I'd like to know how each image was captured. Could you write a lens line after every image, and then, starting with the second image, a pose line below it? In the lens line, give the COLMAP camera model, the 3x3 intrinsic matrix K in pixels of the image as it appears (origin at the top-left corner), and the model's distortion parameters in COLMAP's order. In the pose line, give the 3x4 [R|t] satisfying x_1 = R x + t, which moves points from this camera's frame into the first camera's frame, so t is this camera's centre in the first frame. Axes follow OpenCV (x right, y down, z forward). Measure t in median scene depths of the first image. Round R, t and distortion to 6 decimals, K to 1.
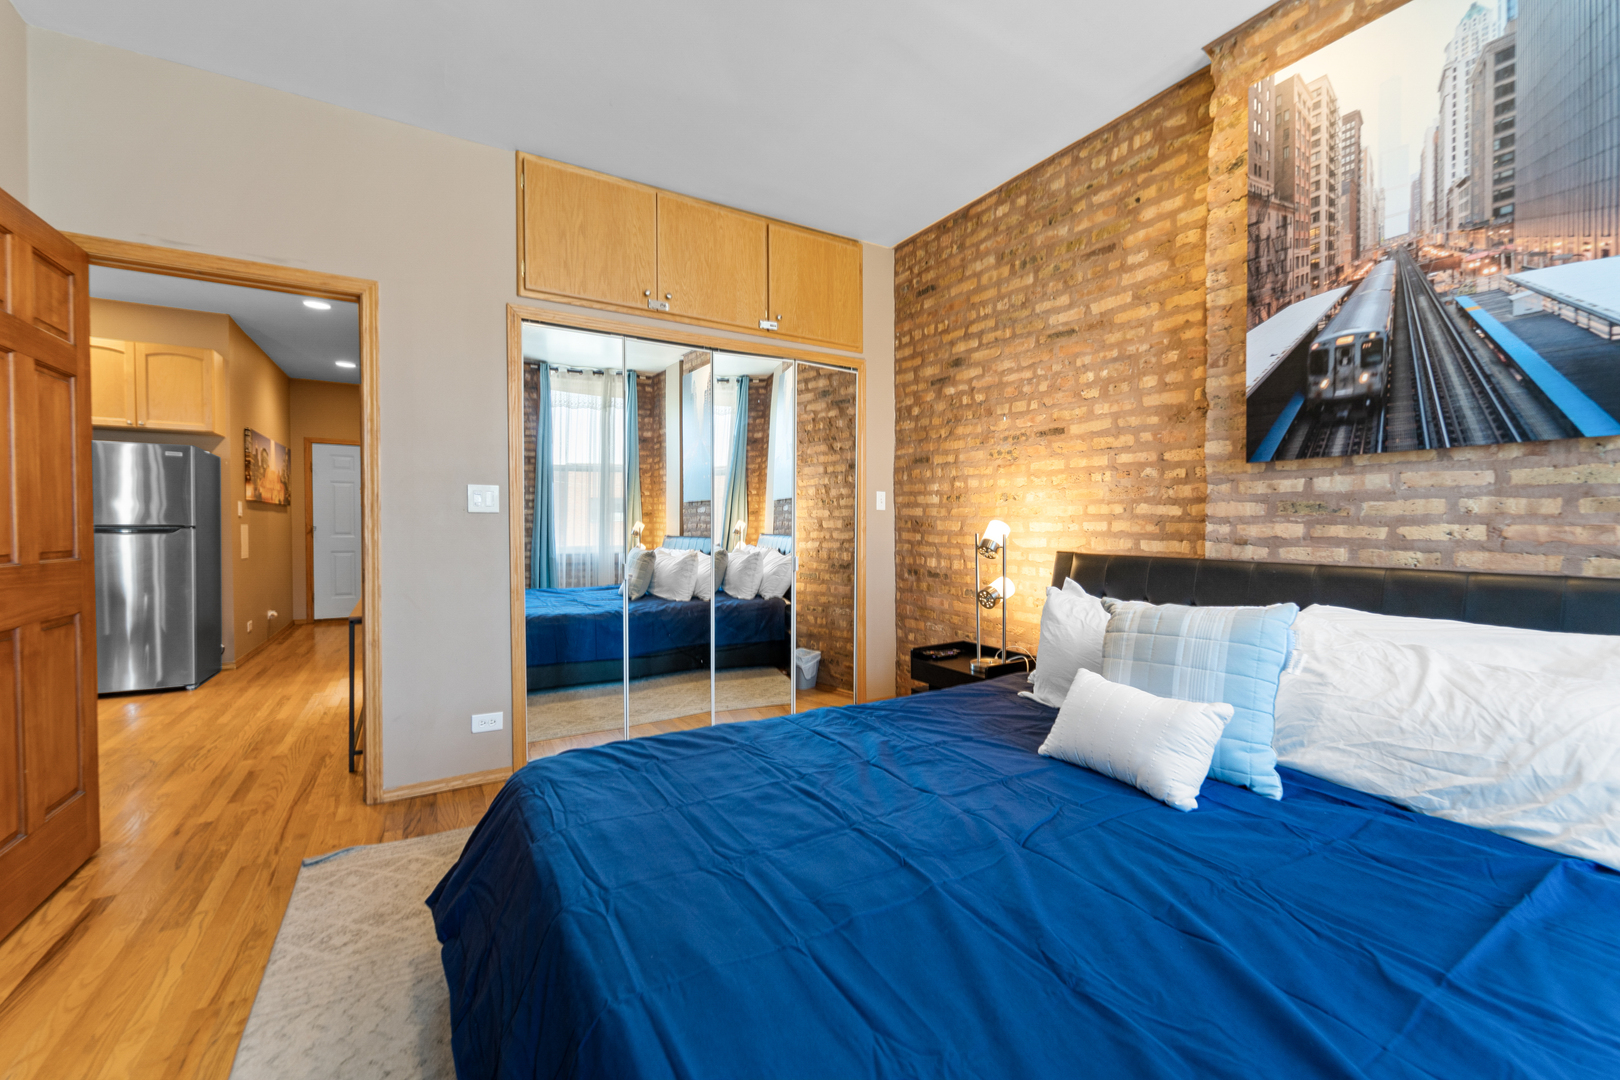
lens RADIAL K [[651.8, 0, 810.0], [0, 651.8, 540.0], [0, 0, 1]] dist [0.000121, -0.001521]
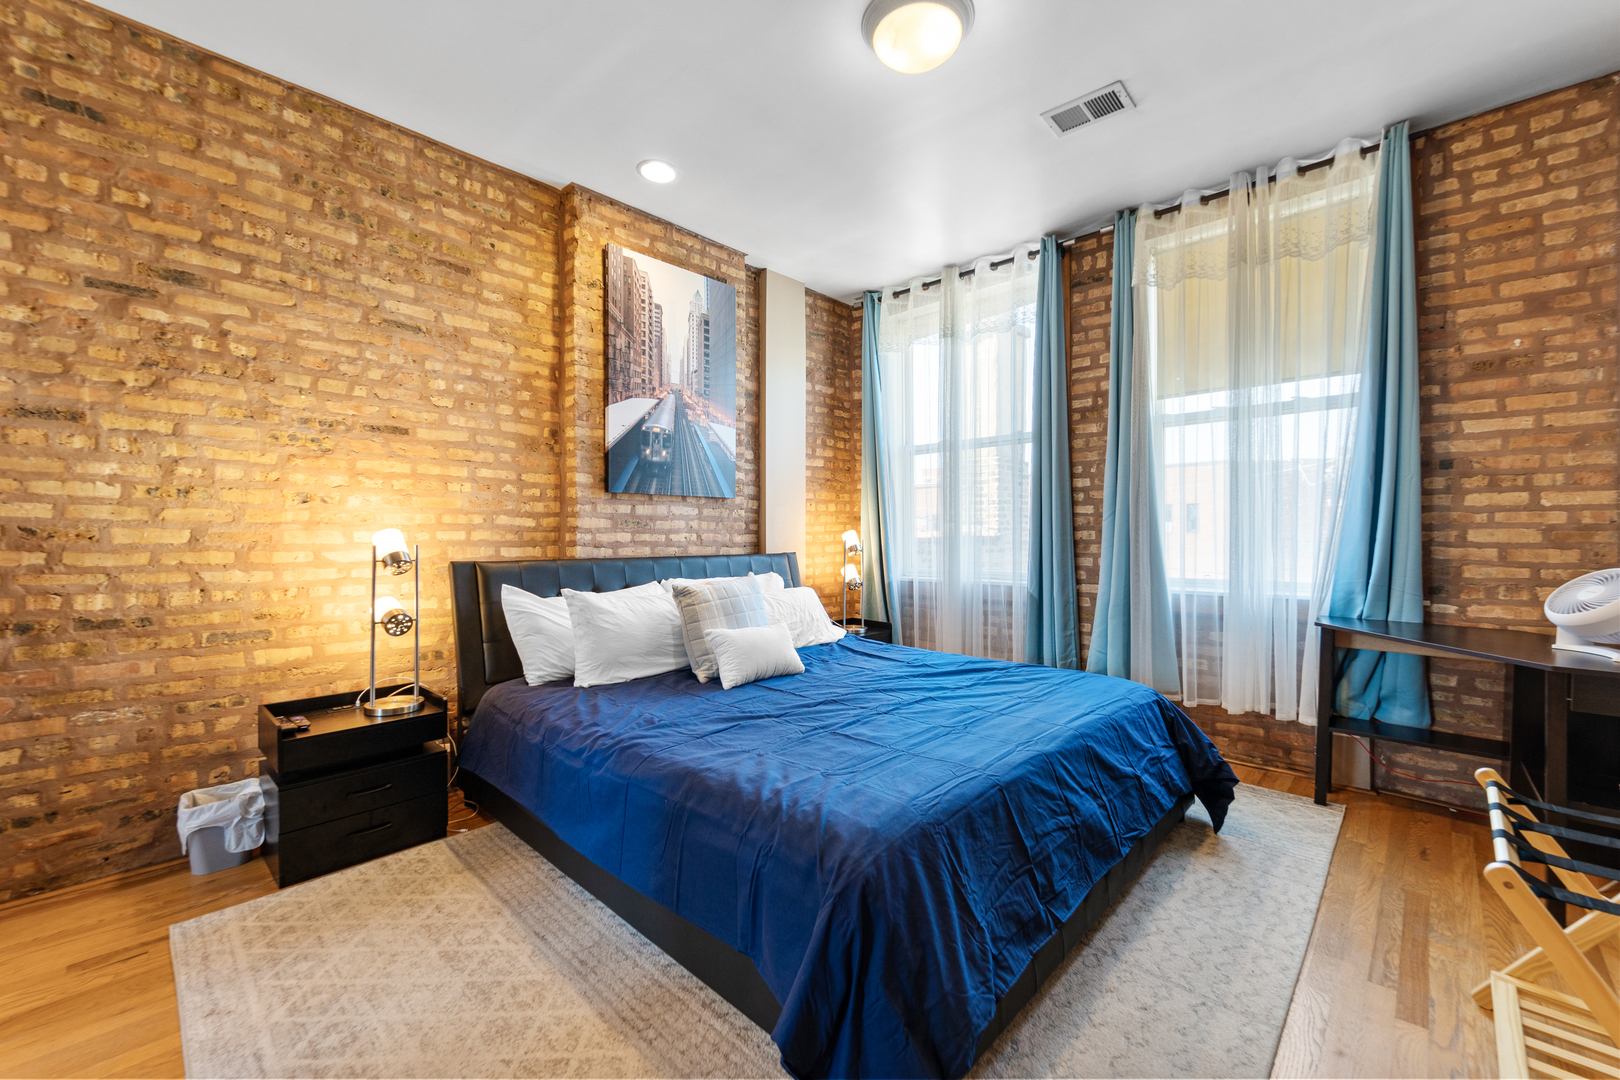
lens RADIAL K [[651.8, 0, 810.0], [0, 651.8, 540.0], [0, 0, 1]] dist [0.000121, -0.001521]
pose [[-0.273042, -0.006315, 0.961981, -0.767061], [0.026756, 0.999542, 0.014156, -0.015426], [-0.961630, 0.029604, -0.272748, 0.833946]]
